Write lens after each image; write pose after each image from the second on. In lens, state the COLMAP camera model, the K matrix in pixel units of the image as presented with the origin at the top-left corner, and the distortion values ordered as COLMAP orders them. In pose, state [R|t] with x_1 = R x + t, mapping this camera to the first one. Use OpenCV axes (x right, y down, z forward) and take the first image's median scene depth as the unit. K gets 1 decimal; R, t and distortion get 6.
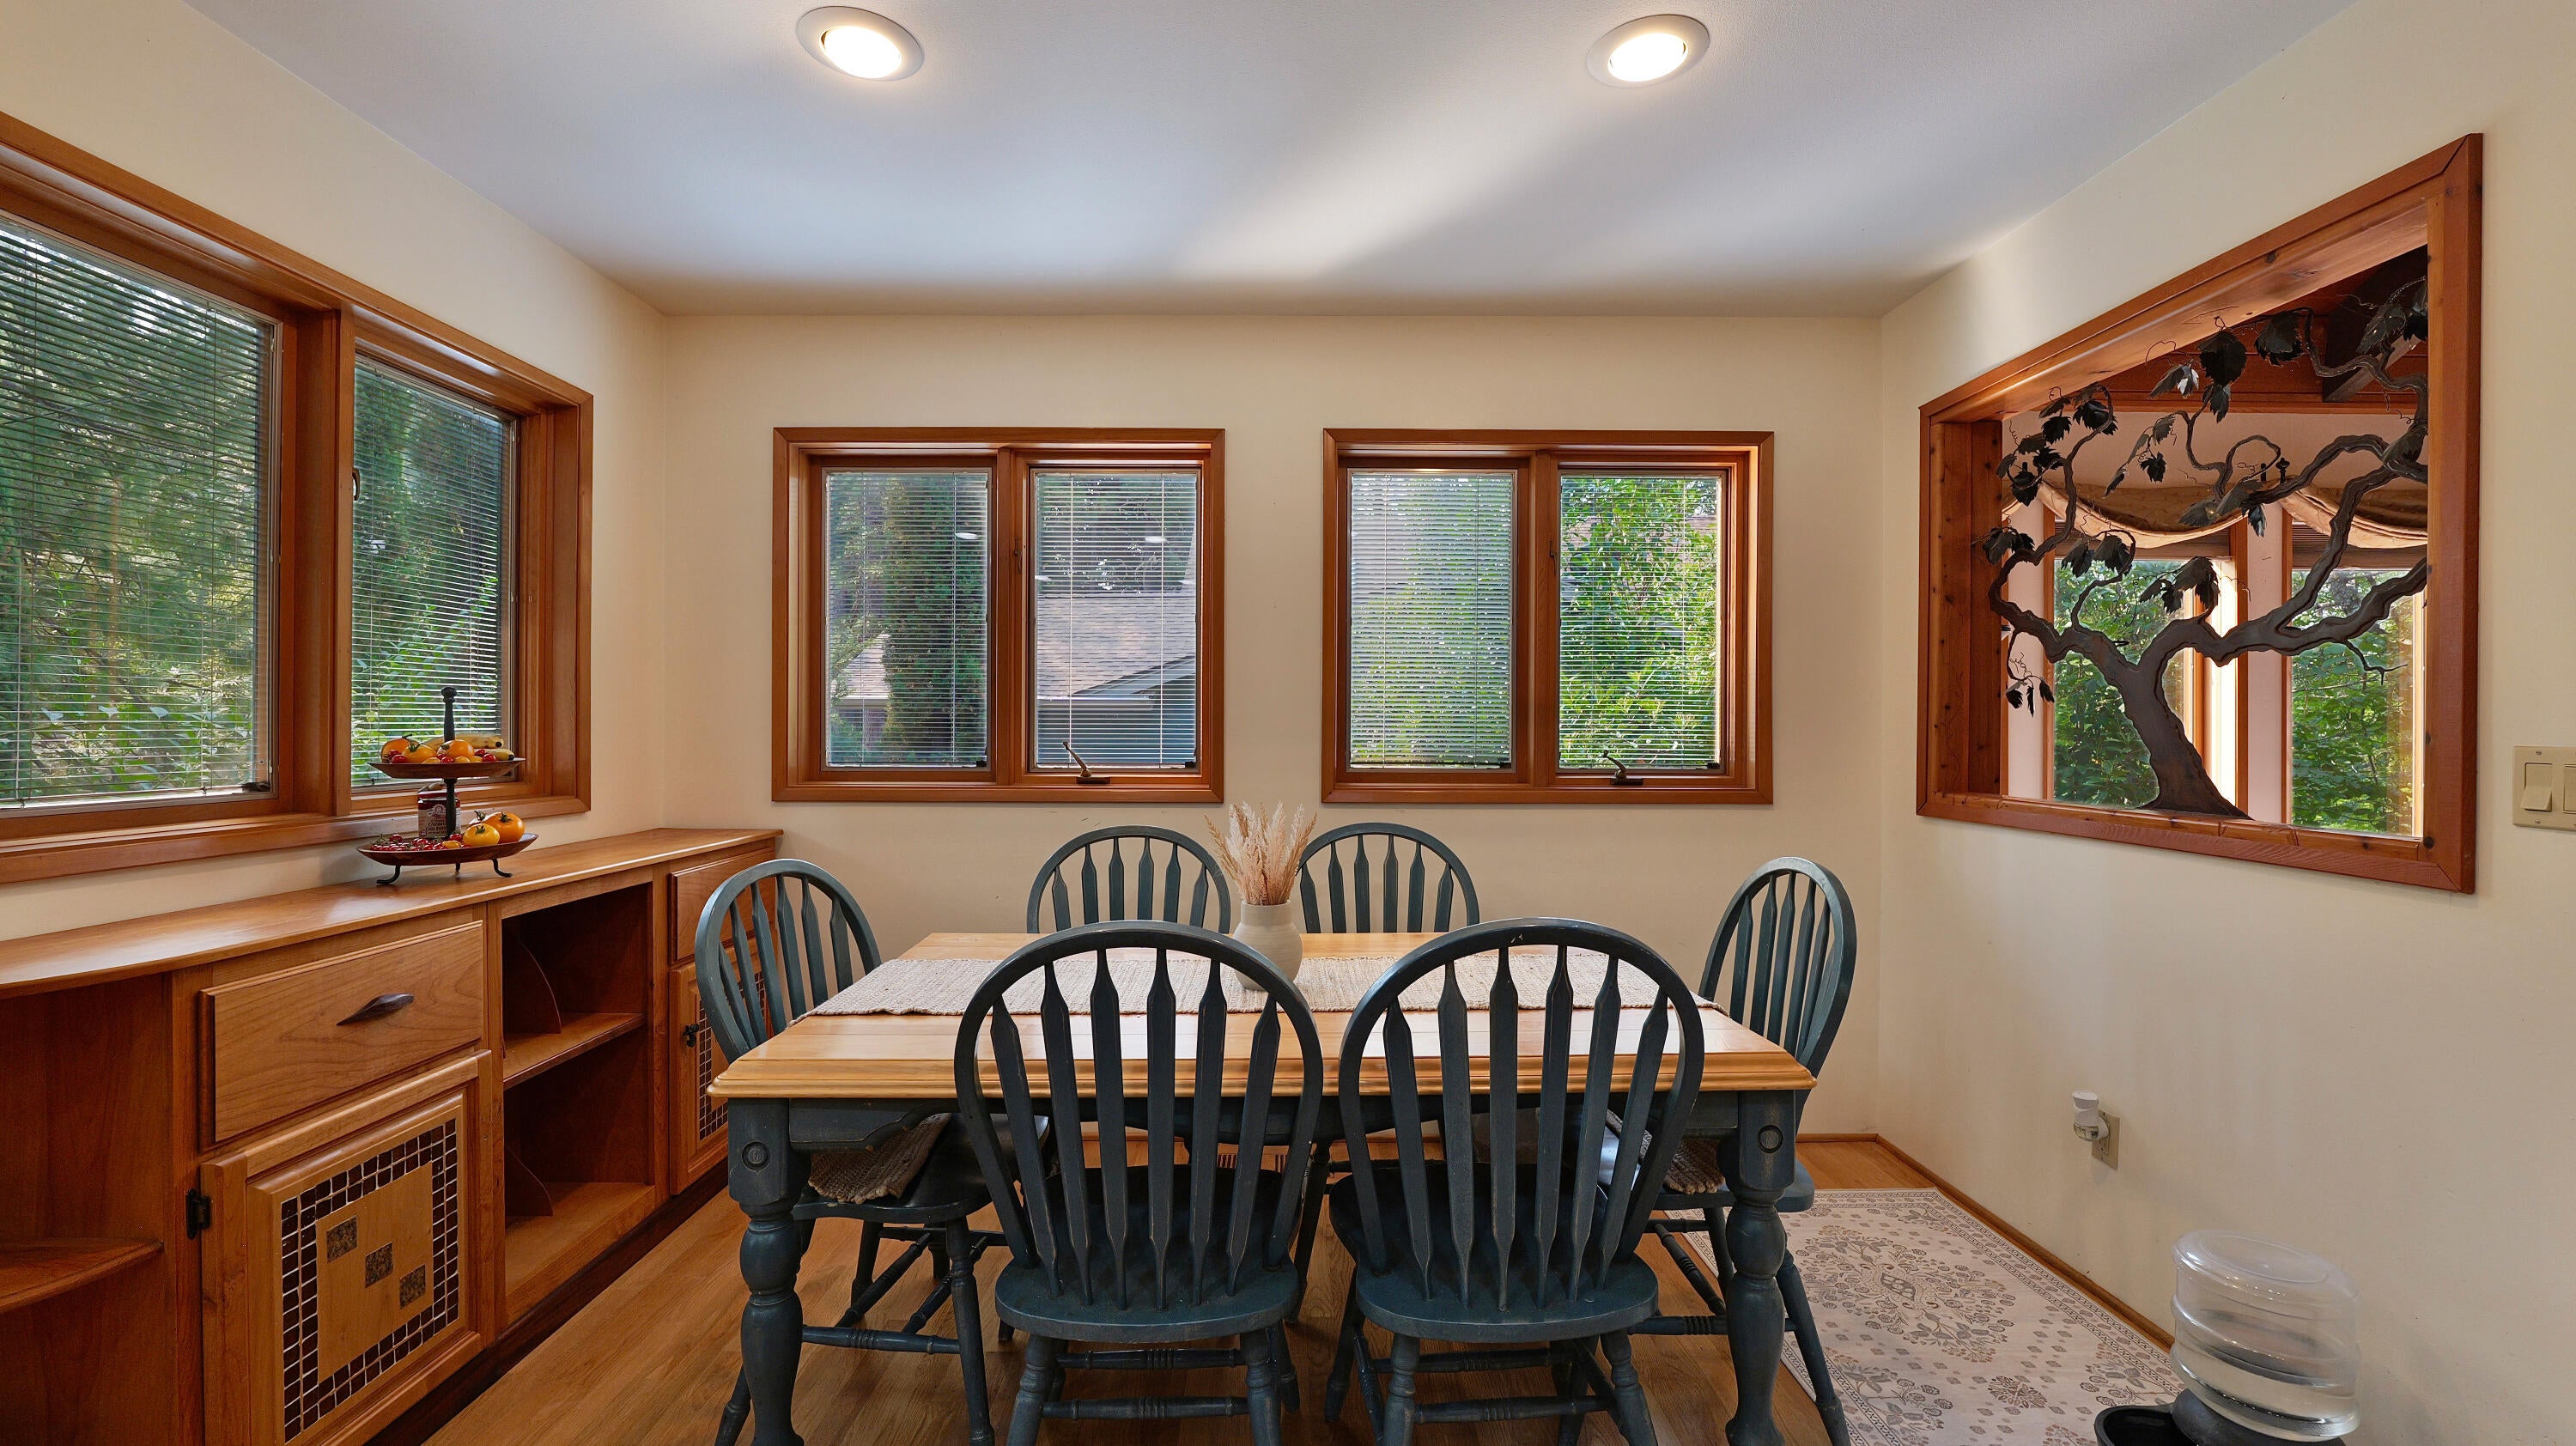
lens RADIAL K [[1040.4, 0, 1282.6], [0, 1040.4, 724.9], [0, 0, 1]] dist [-0.017088, 0.000449]
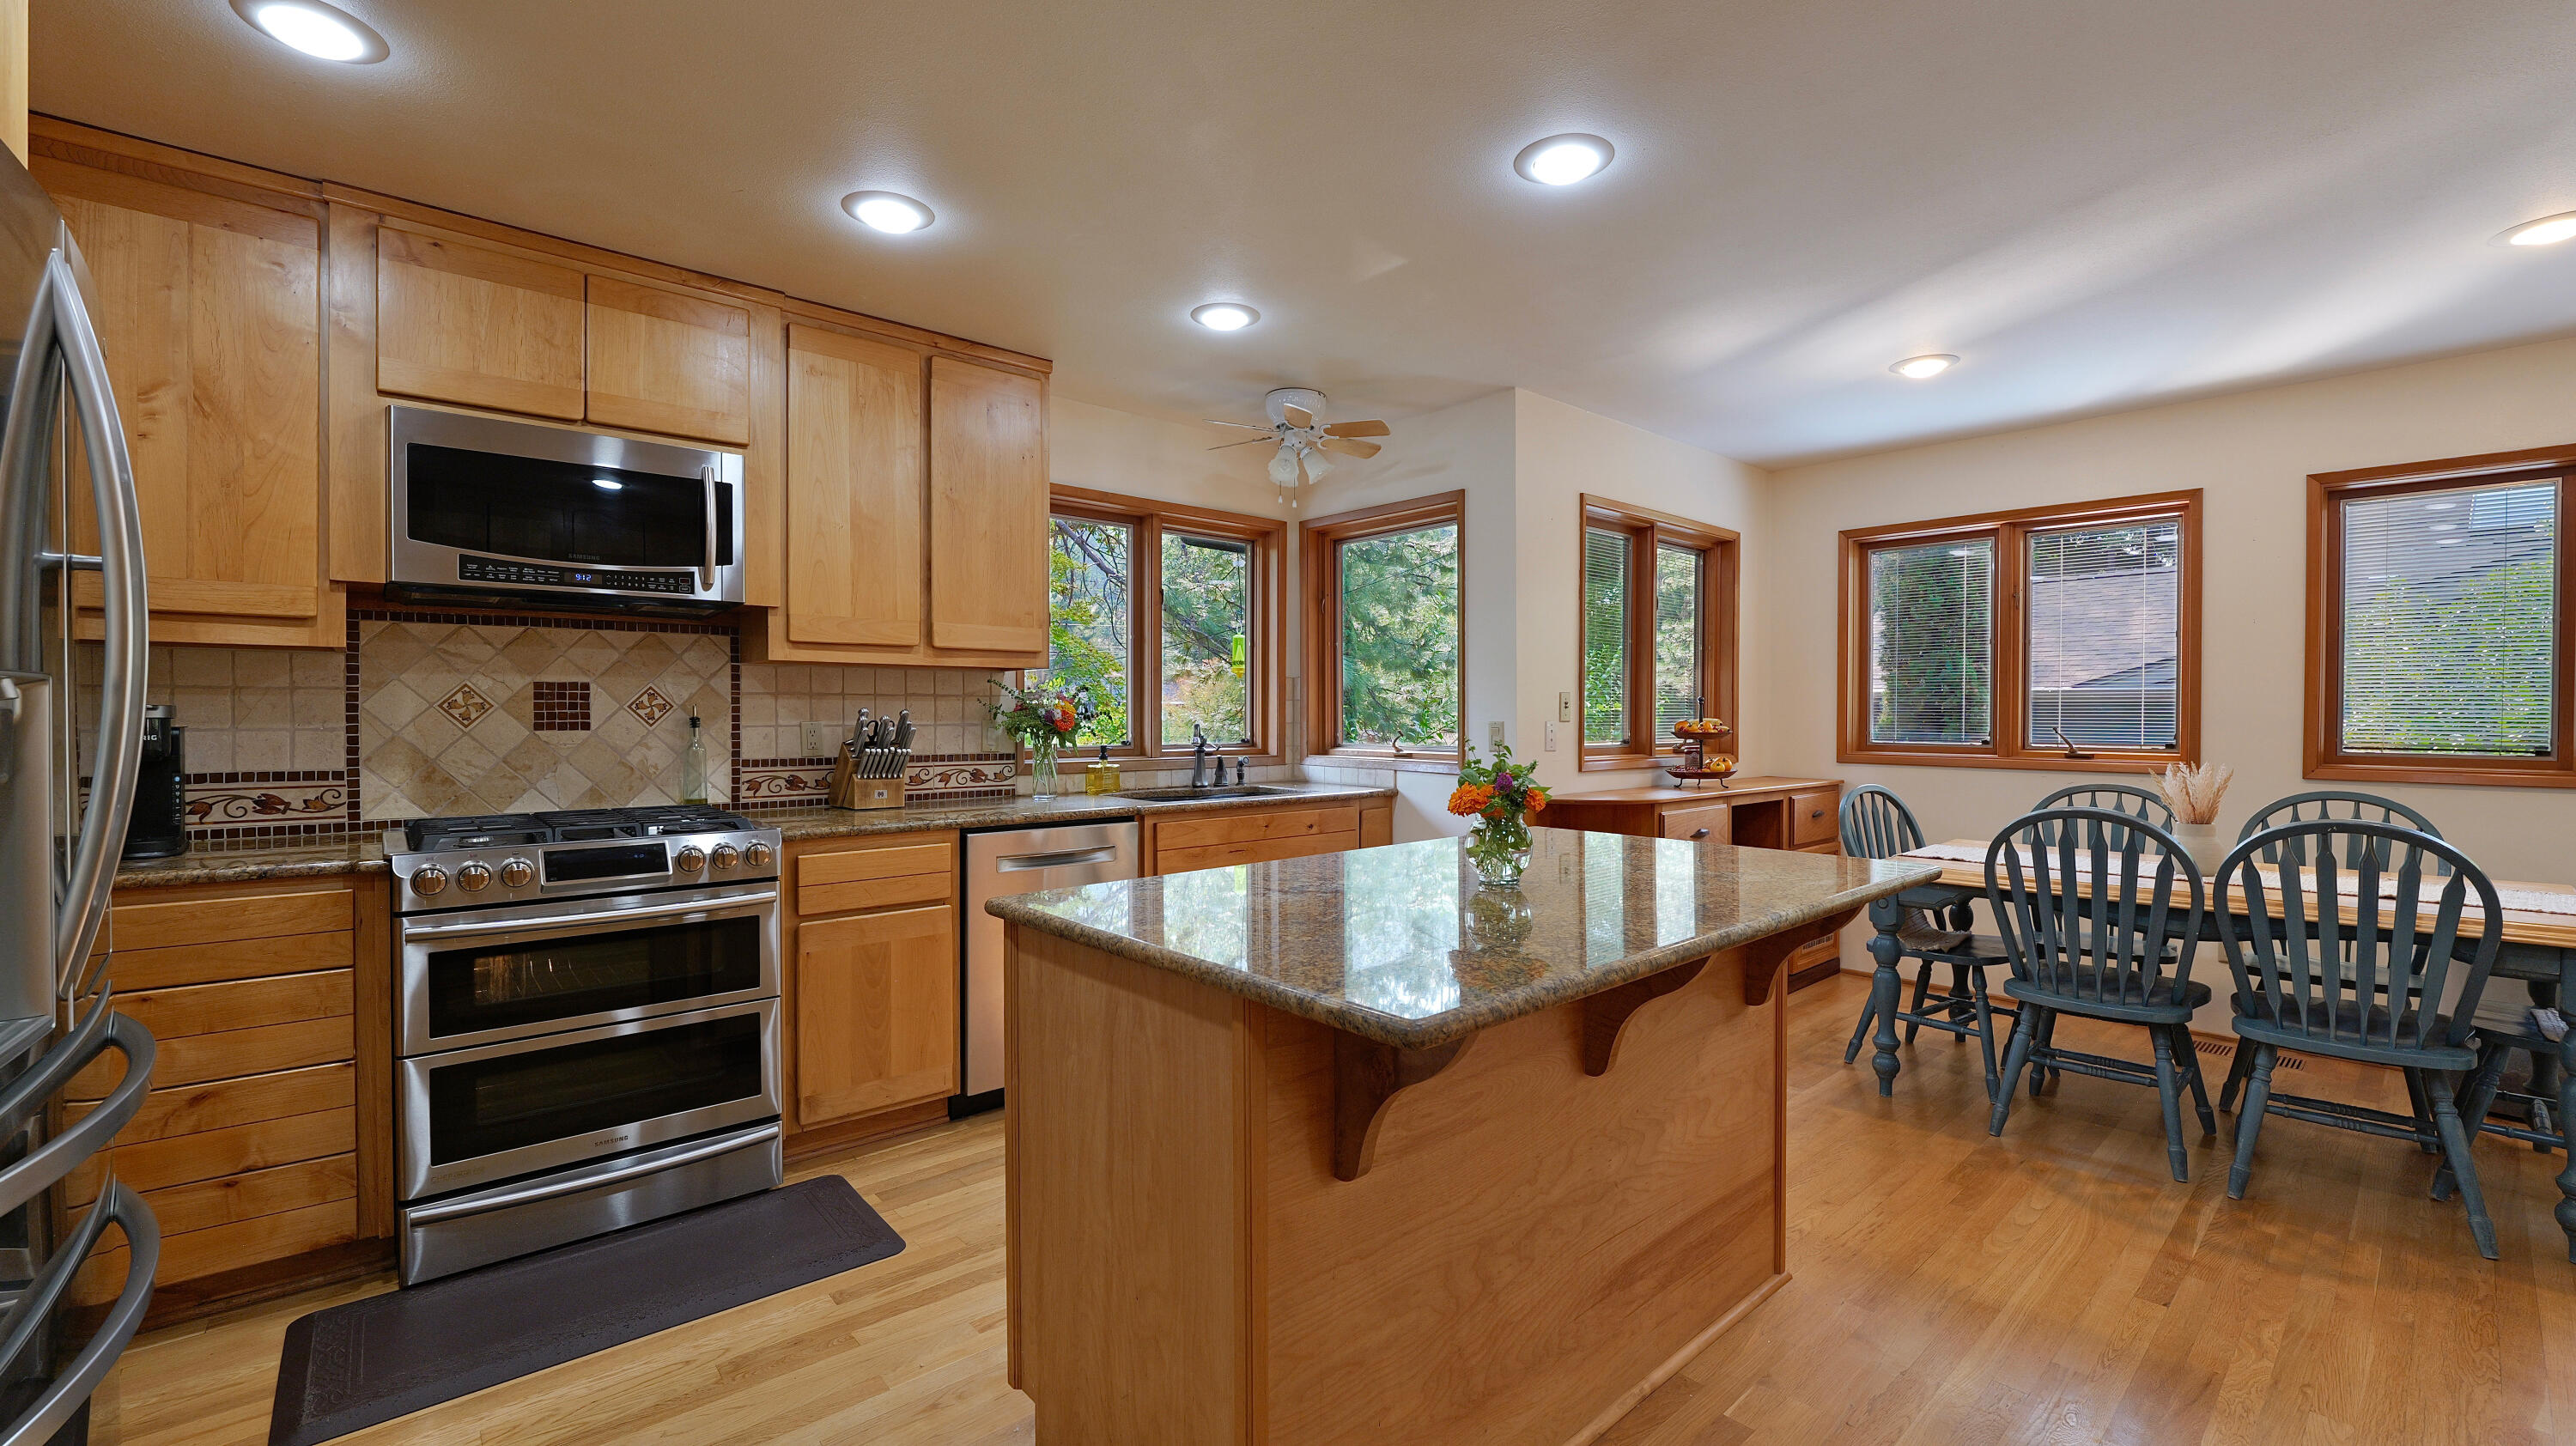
lens RADIAL K [[1040.4, 0, 1282.6], [0, 1040.4, 724.9], [0, 0, 1]] dist [-0.017088, 0.000449]
pose [[0.650916, 0.008910, -0.759097, 0.188405], [0.000024, 0.999931, 0.011758, -0.003858], [0.759150, -0.007672, 0.650871, -0.780397]]
